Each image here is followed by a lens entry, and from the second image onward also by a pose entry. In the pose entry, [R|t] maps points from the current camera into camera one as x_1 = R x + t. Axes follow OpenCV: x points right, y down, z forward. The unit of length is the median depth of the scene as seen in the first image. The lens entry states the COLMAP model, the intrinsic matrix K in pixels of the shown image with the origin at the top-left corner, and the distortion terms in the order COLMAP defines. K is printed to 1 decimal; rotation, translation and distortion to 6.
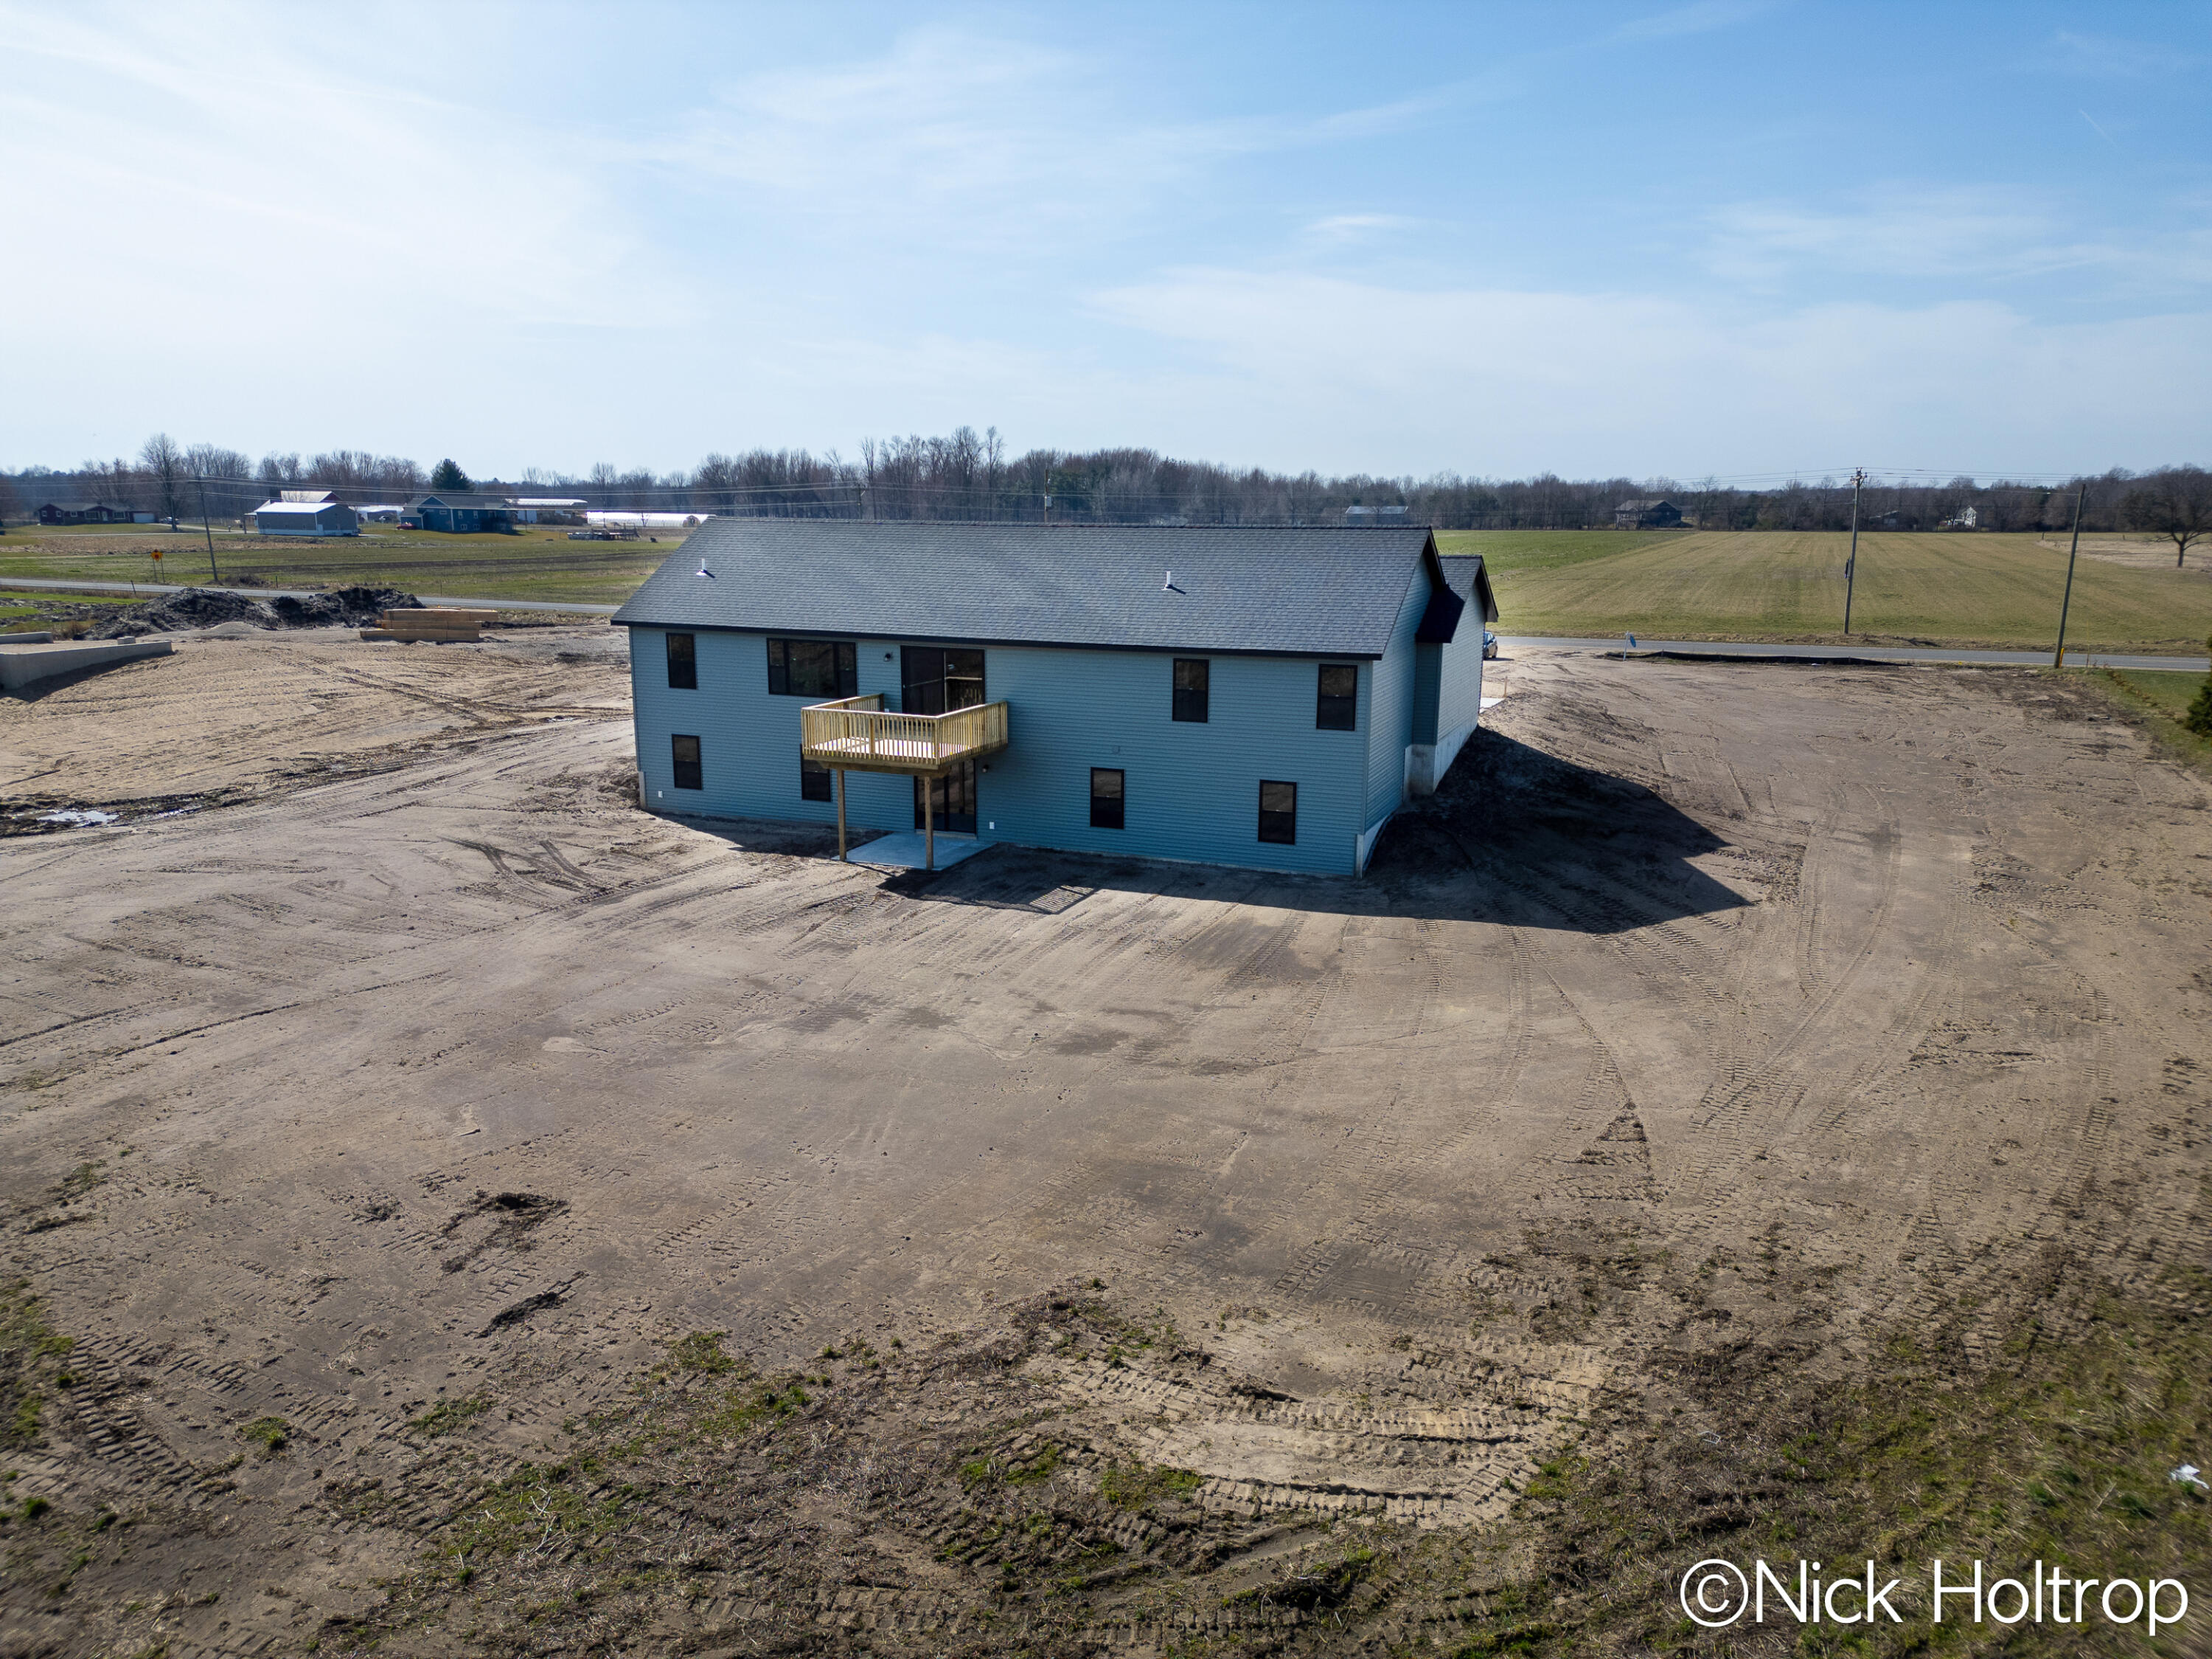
lens RADIAL K [[1515.4, 0, 1096.9], [0, 1515.4, 826.8], [0, 0, 1]] dist [0.074628, -0.077313]
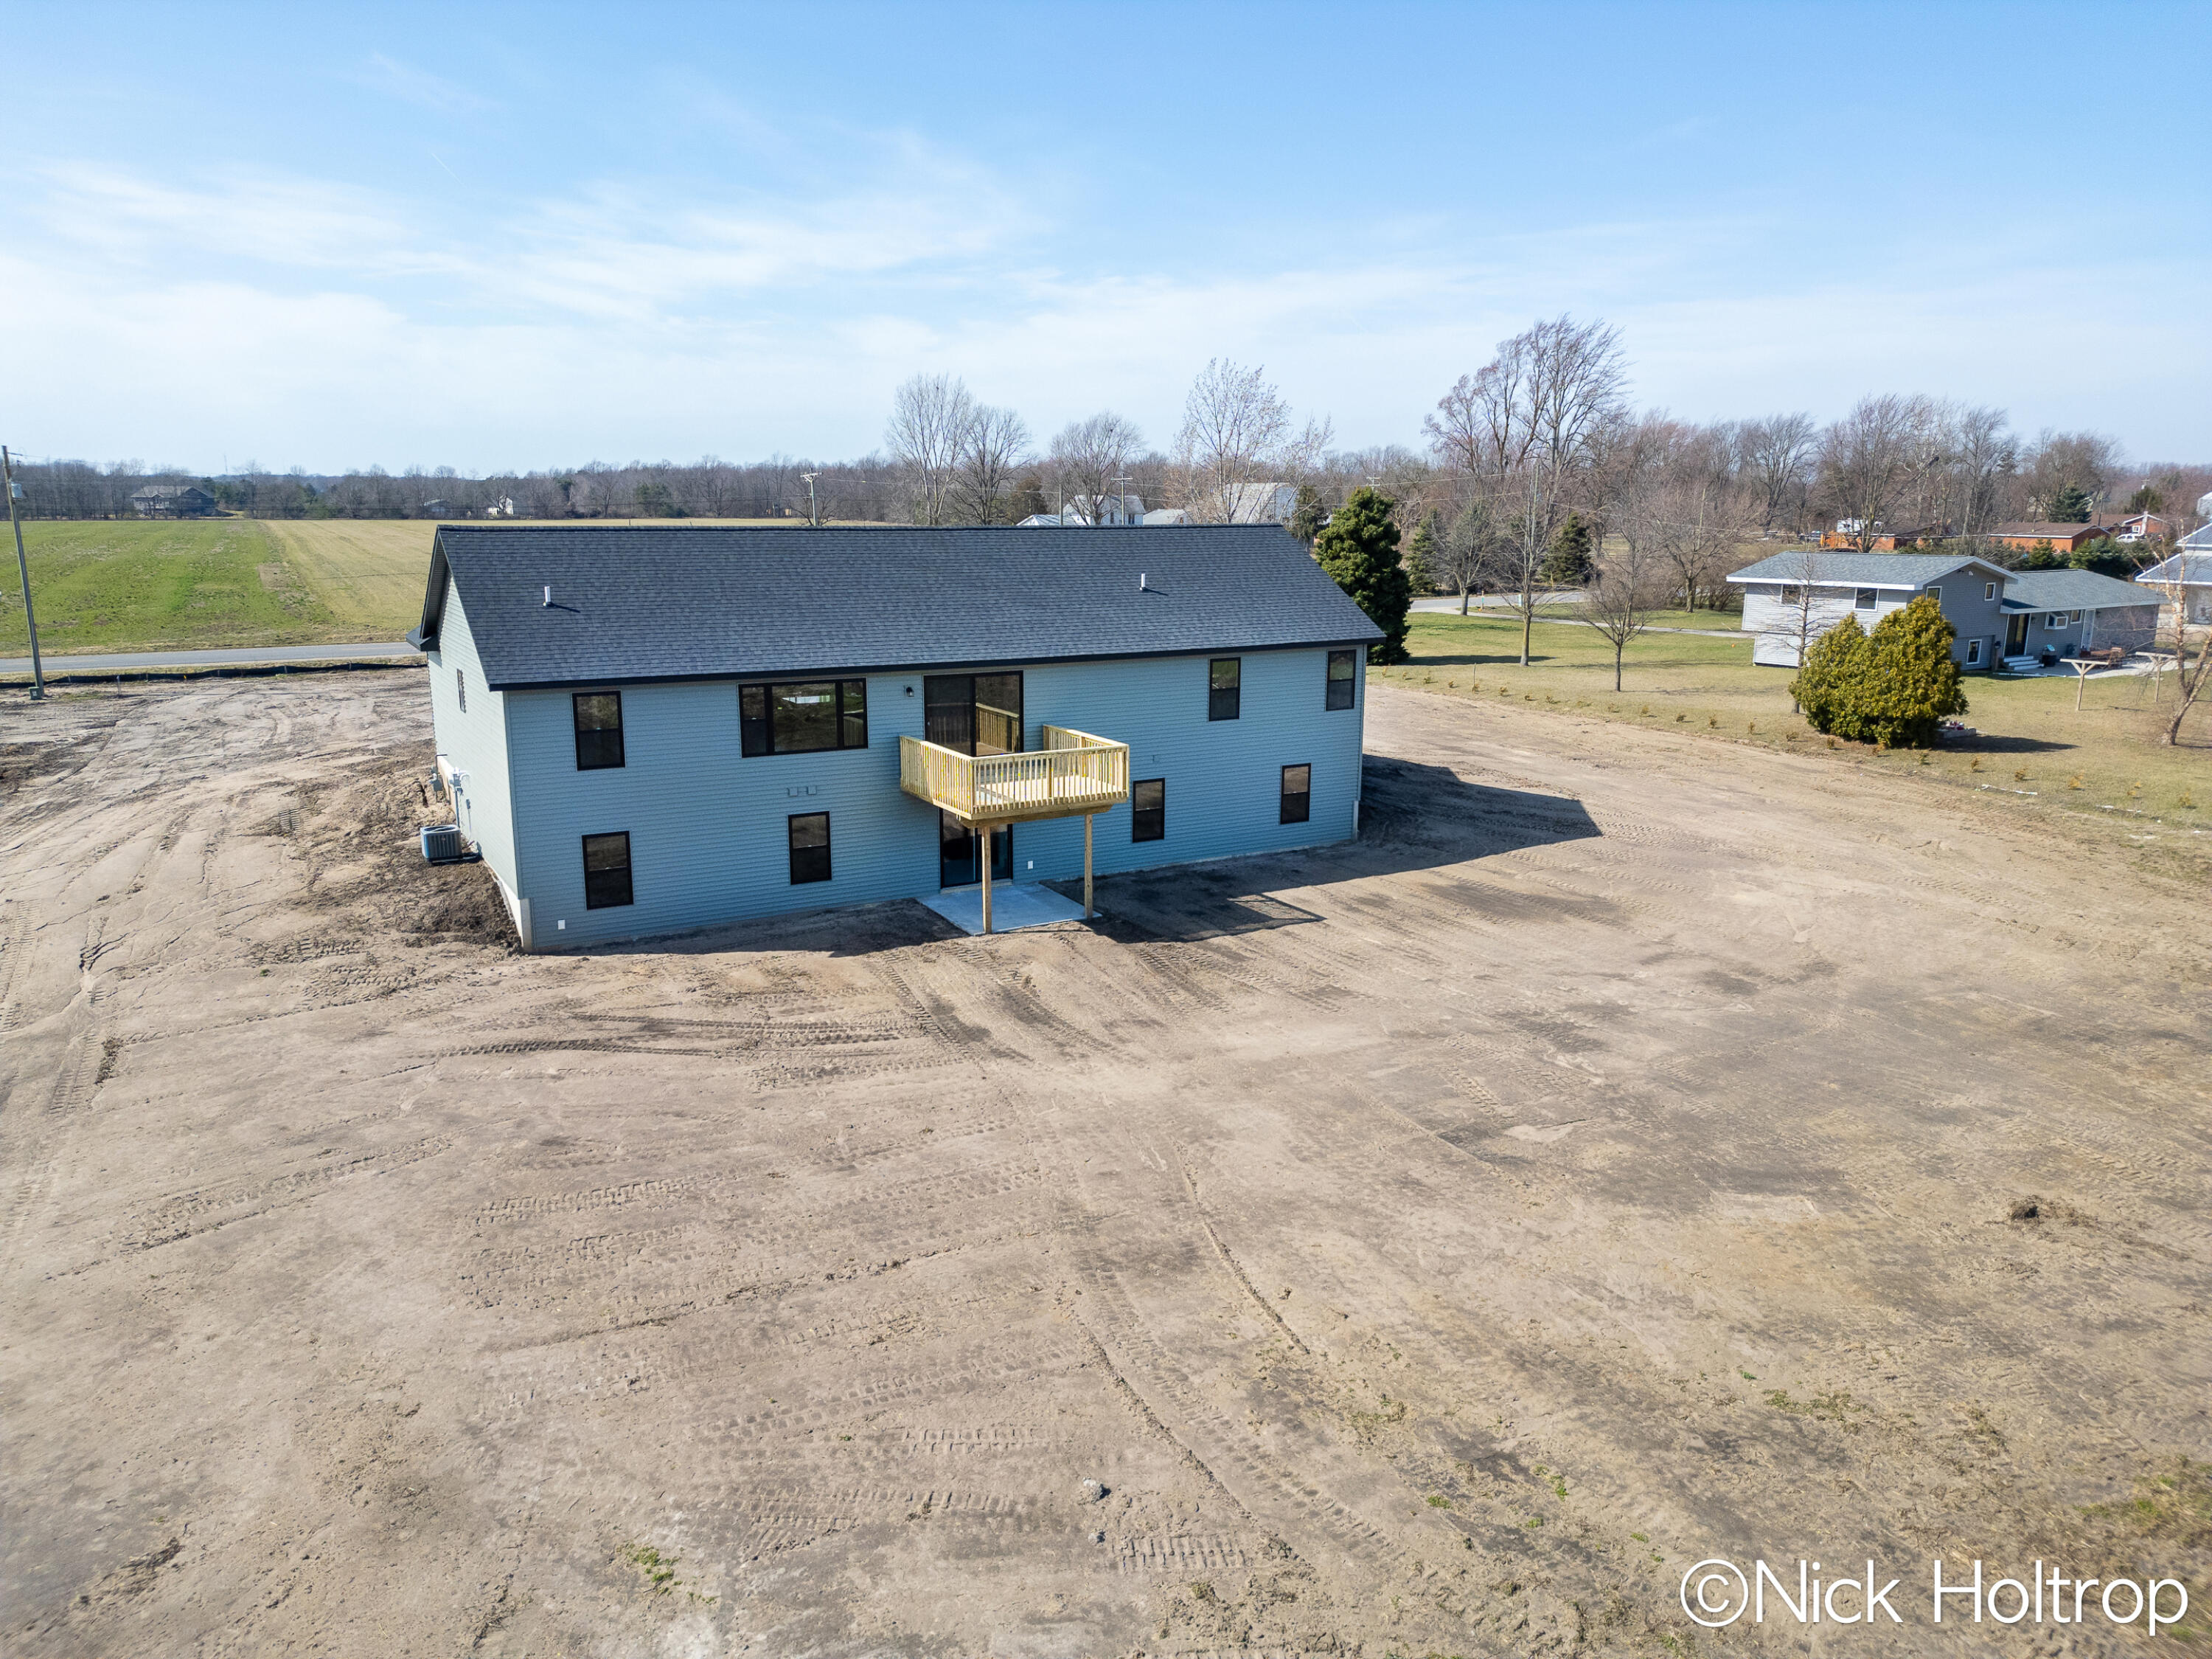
lens RADIAL K [[1515.4, 0, 1096.9], [0, 1515.4, 826.8], [0, 0, 1]] dist [0.074628, -0.077313]
pose [[0.620245, -0.169974, 0.765770, -0.837130], [0.164359, 0.982731, 0.085007, -0.106594], [-0.766995, 0.073136, 0.637471, 0.454672]]
